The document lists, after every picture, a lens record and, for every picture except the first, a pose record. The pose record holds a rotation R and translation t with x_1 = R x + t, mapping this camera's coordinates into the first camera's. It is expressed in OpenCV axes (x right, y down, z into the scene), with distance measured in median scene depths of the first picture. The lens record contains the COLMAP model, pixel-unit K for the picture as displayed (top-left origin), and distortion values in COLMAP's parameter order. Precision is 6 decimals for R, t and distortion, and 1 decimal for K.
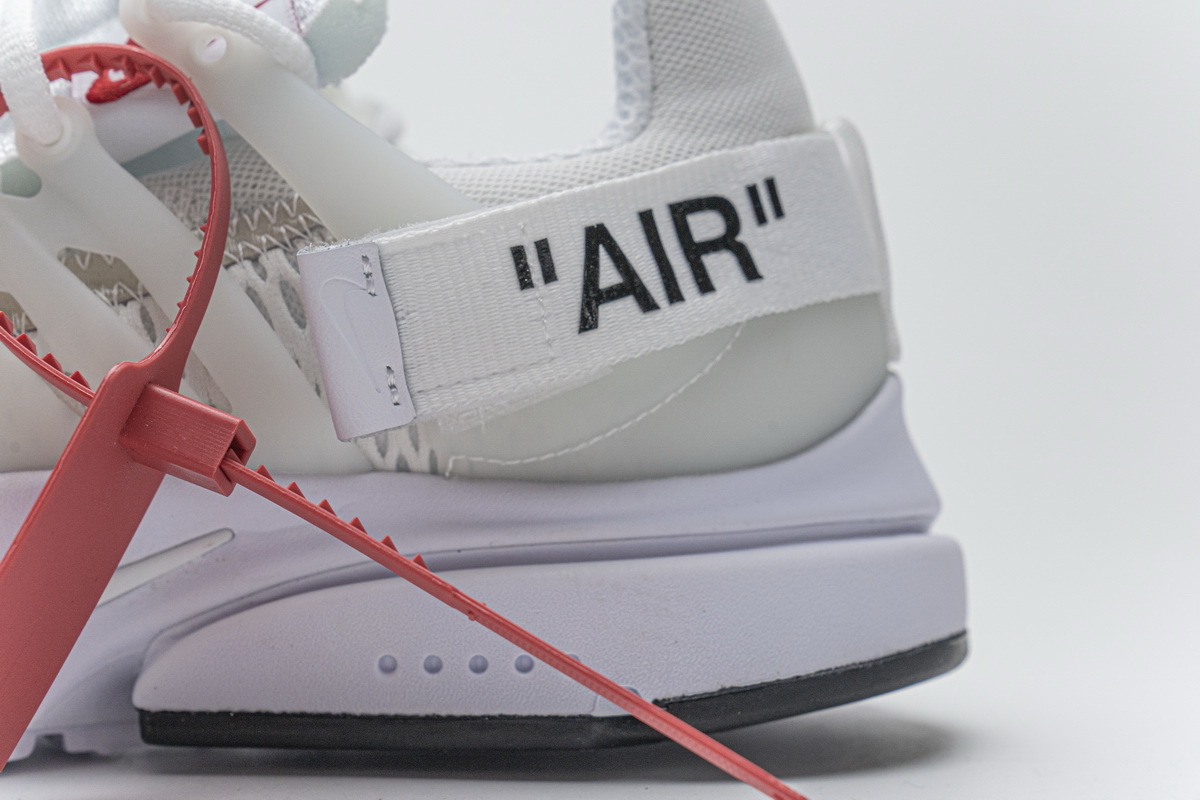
lens RADIAL K [[2442.2, 0, 604.9], [0, 2442.2, 394.5], [0, 0, 1]] dist [0.235582, 0.000000]
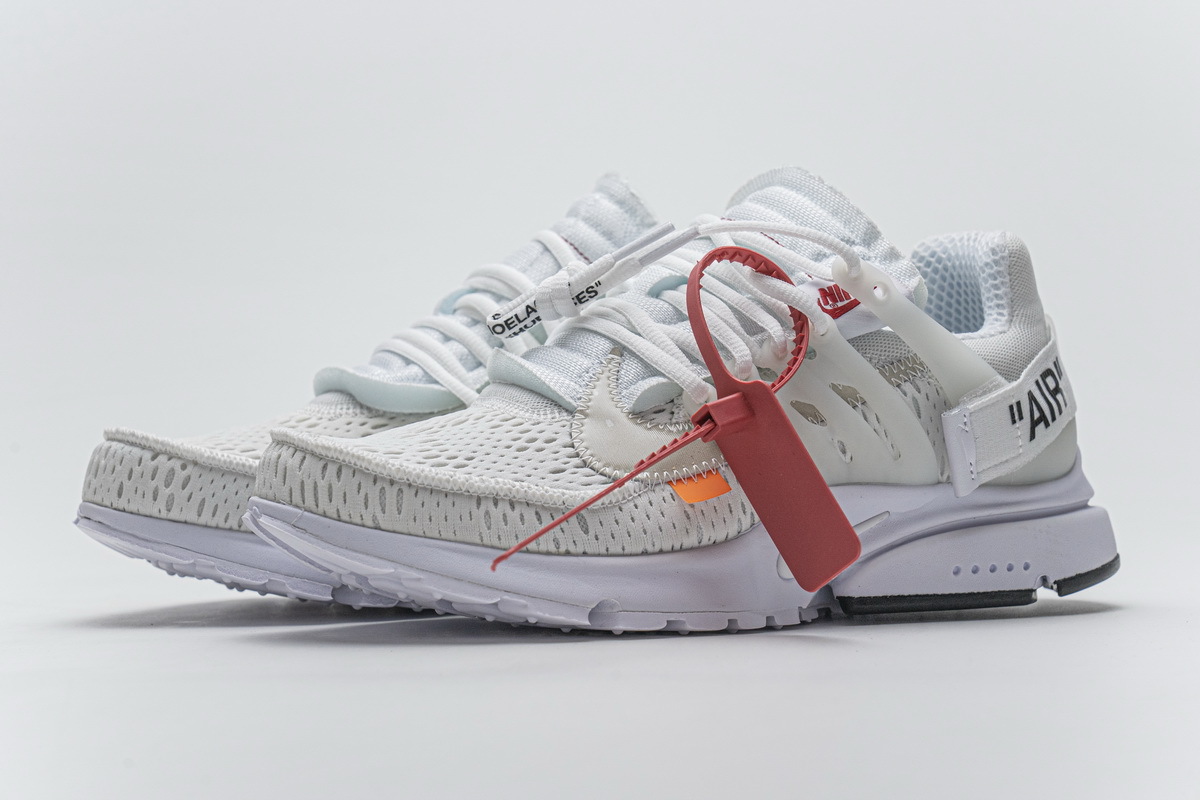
lens RADIAL K [[2442.2, 0, 593.6], [0, 2442.2, 404.2], [0, 0, 1]] dist [0.235582, 0.000000]
pose [[0.871158, -0.016047, 0.490740, -1.434583], [0.019092, 0.999817, -0.001197, -0.041550], [-0.490631, 0.010412, 0.871305, -0.749755]]
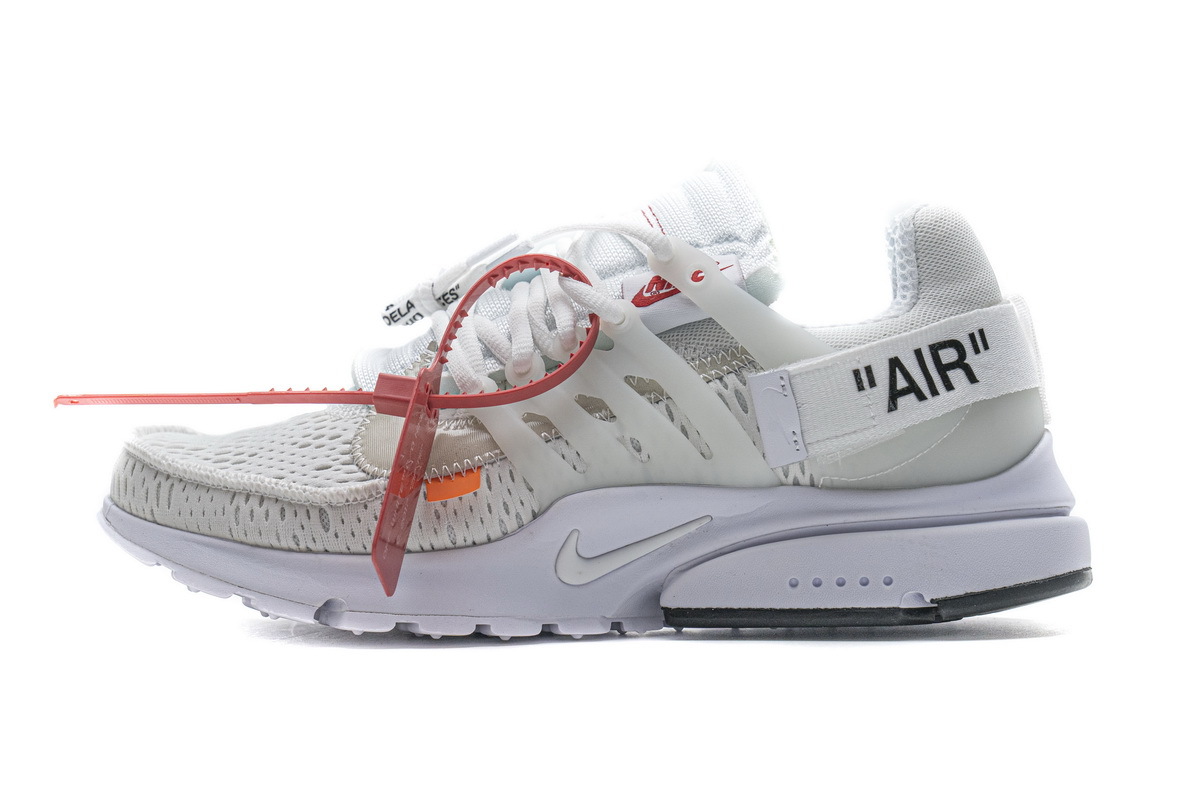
lens RADIAL K [[2442.2, 0, 592.0], [0, 2442.2, 399.9], [0, 0, 1]] dist [0.235582, 0.000000]
pose [[0.999067, -0.018909, -0.038830, -0.169703], [0.018097, 0.999612, -0.021156, 0.001818], [0.039215, 0.020433, 0.999022, -0.966895]]
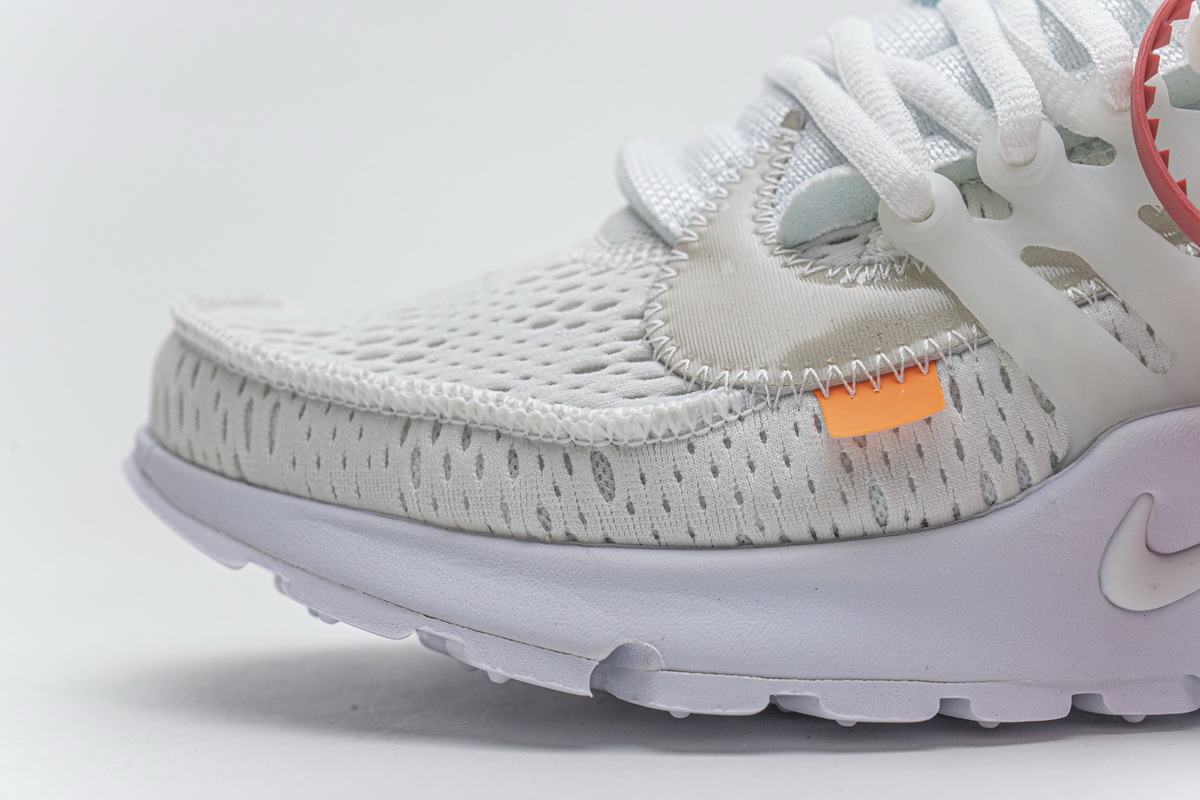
lens RADIAL K [[2442.2, 0, 579.0], [0, 2442.2, 373.7], [0, 0, 1]] dist [0.235582, 0.000000]
pose [[0.999053, -0.027758, -0.033518, -0.439950], [0.027874, 0.999607, 0.002974, 0.010369], [0.033422, -0.003906, 0.999434, 0.056905]]
